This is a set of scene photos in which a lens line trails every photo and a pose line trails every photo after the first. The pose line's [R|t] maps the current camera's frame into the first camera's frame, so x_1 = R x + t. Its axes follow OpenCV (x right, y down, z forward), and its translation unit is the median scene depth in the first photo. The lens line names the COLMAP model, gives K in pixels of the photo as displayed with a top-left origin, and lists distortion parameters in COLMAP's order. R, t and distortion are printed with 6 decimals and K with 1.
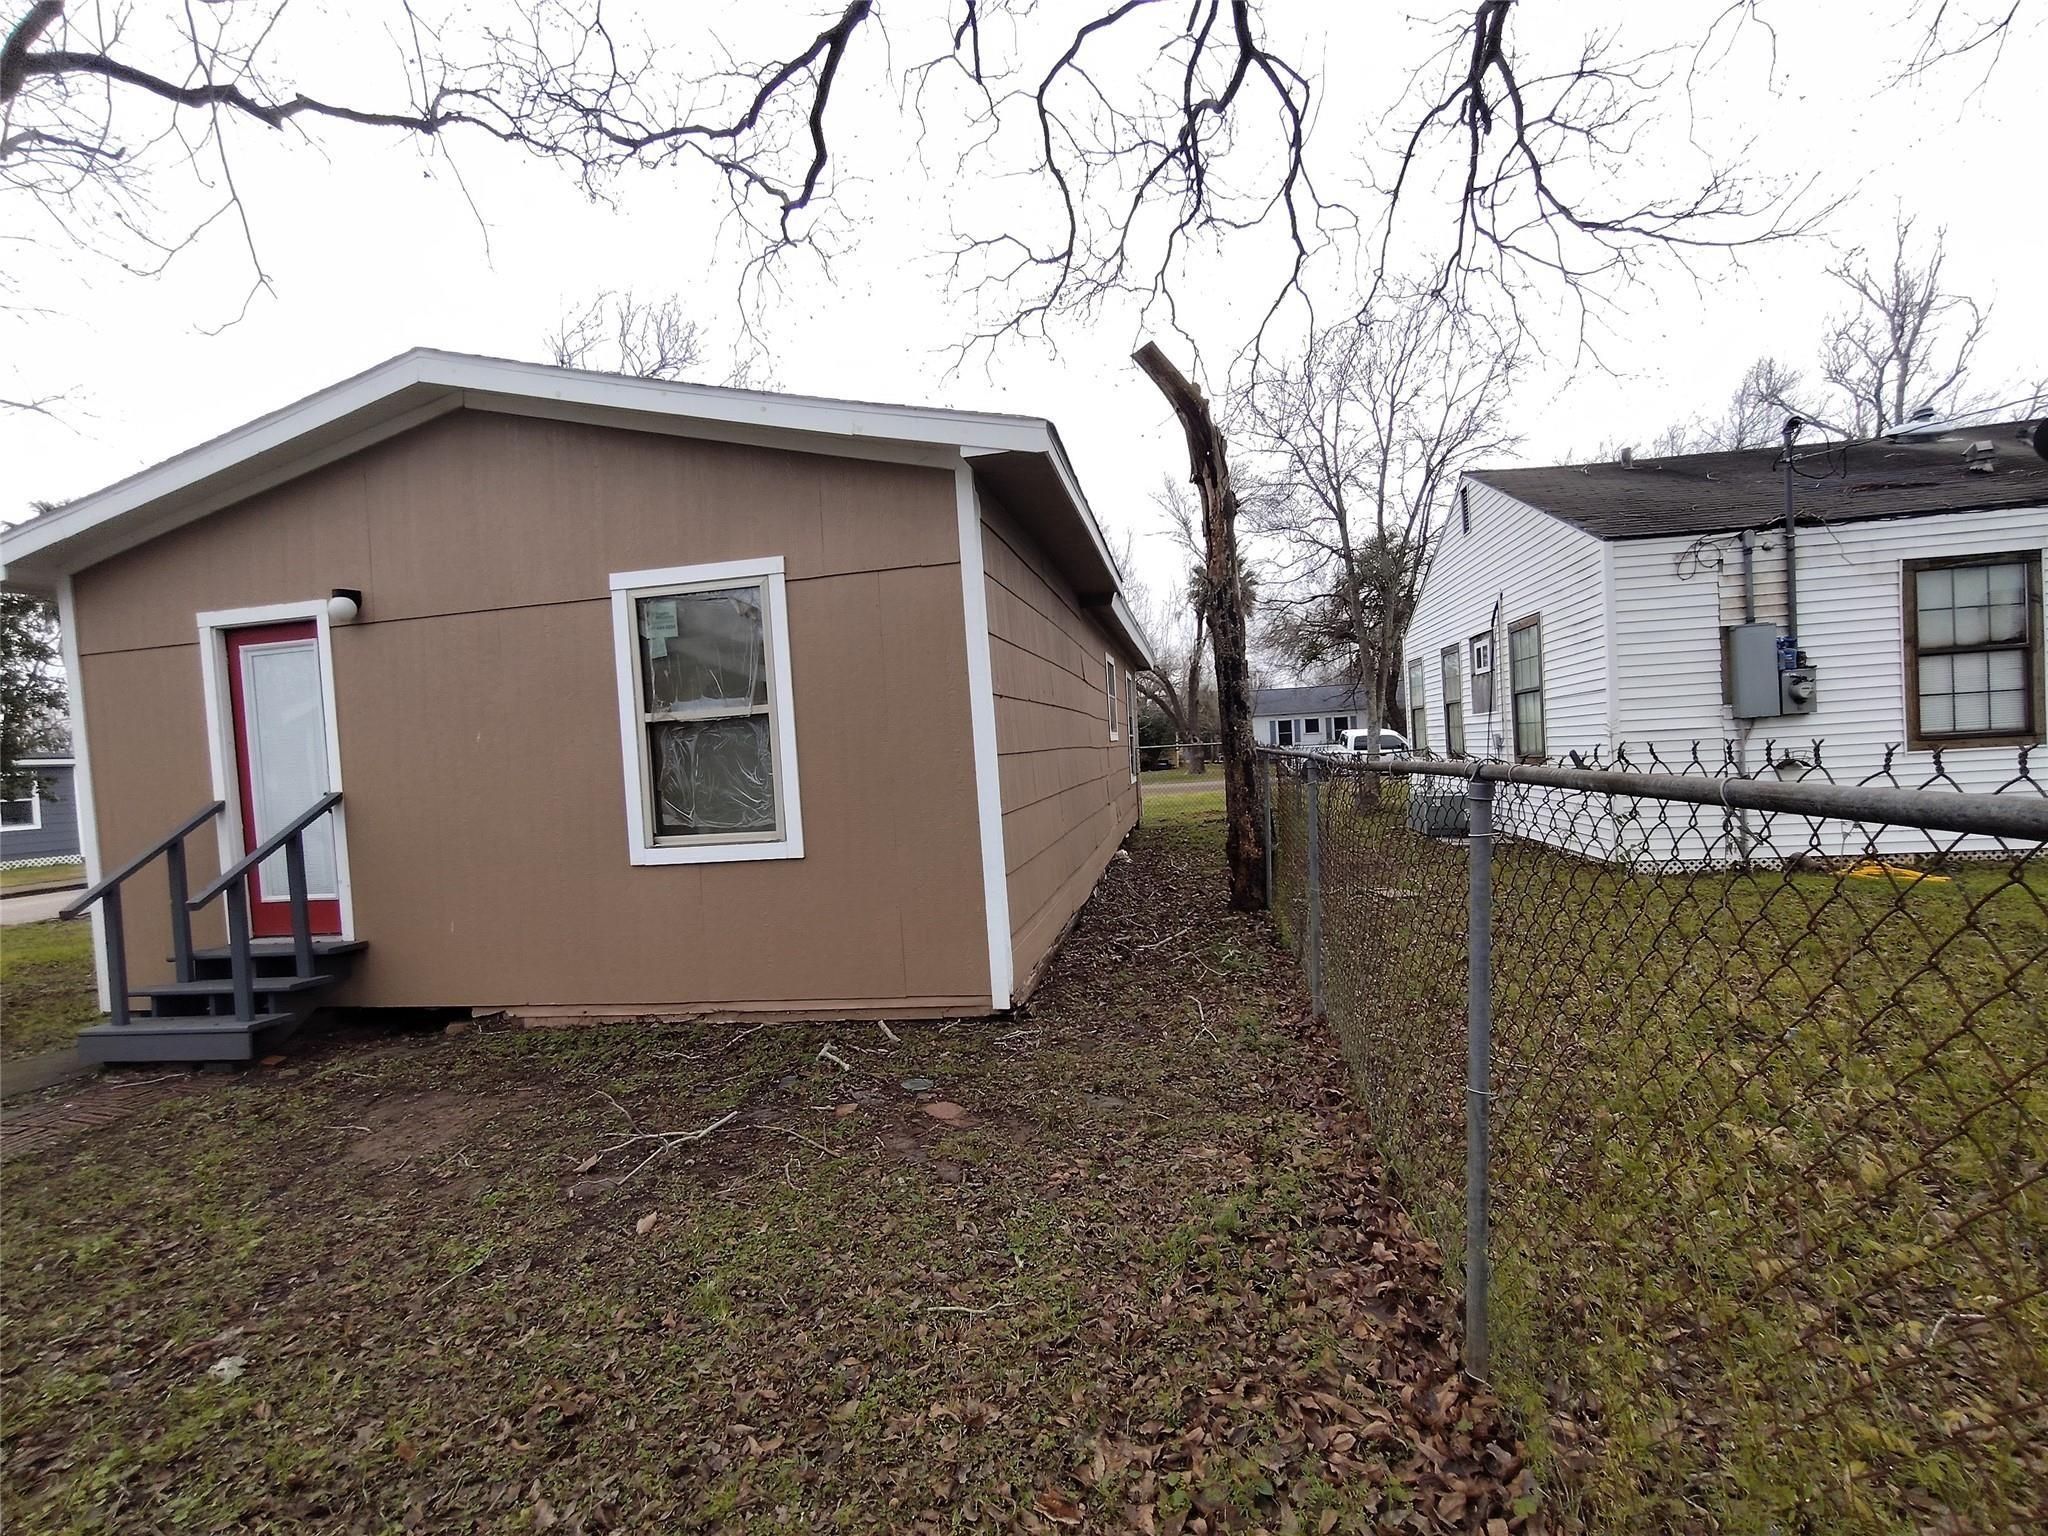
lens RADIAL K [[929.8, 0, 1029.8], [0, 929.8, 772.7], [0, 0, 1]] dist [-0.009616, 0.005200]
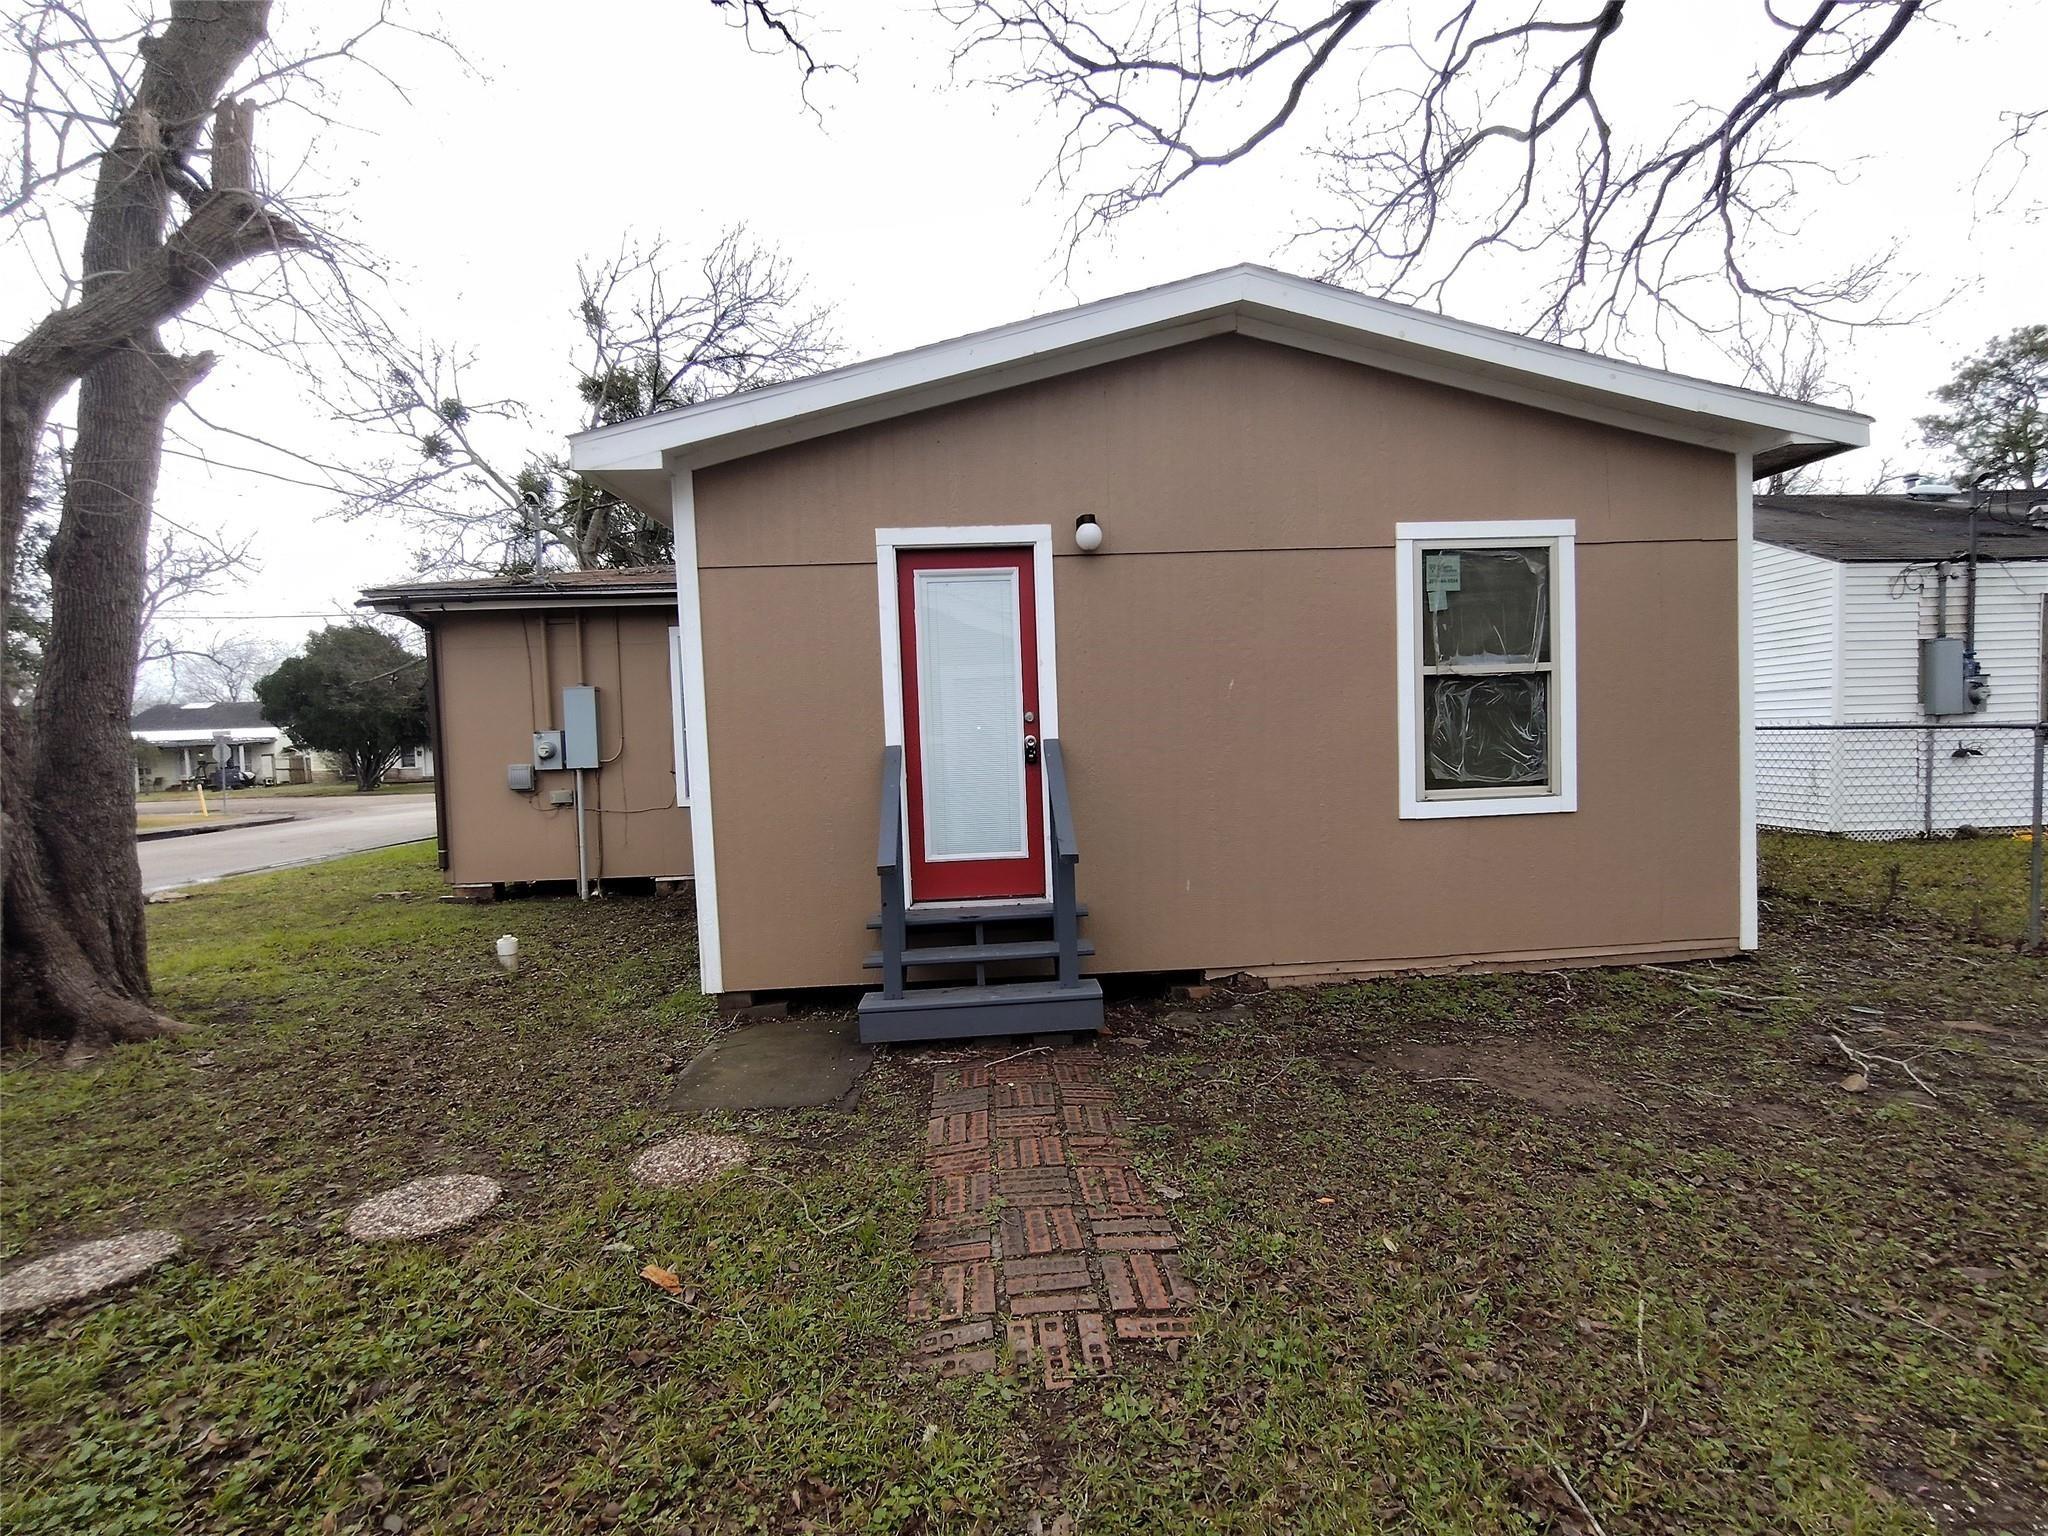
lens RADIAL K [[929.8, 0, 1021.6], [0, 929.8, 773.3], [0, 0, 1]] dist [-0.009616, 0.005200]
pose [[0.971947, 0.017851, 0.234521, -0.987676], [-0.020451, 0.999753, 0.008662, 0.047461], [-0.234309, -0.013215, 0.972072, 0.122482]]
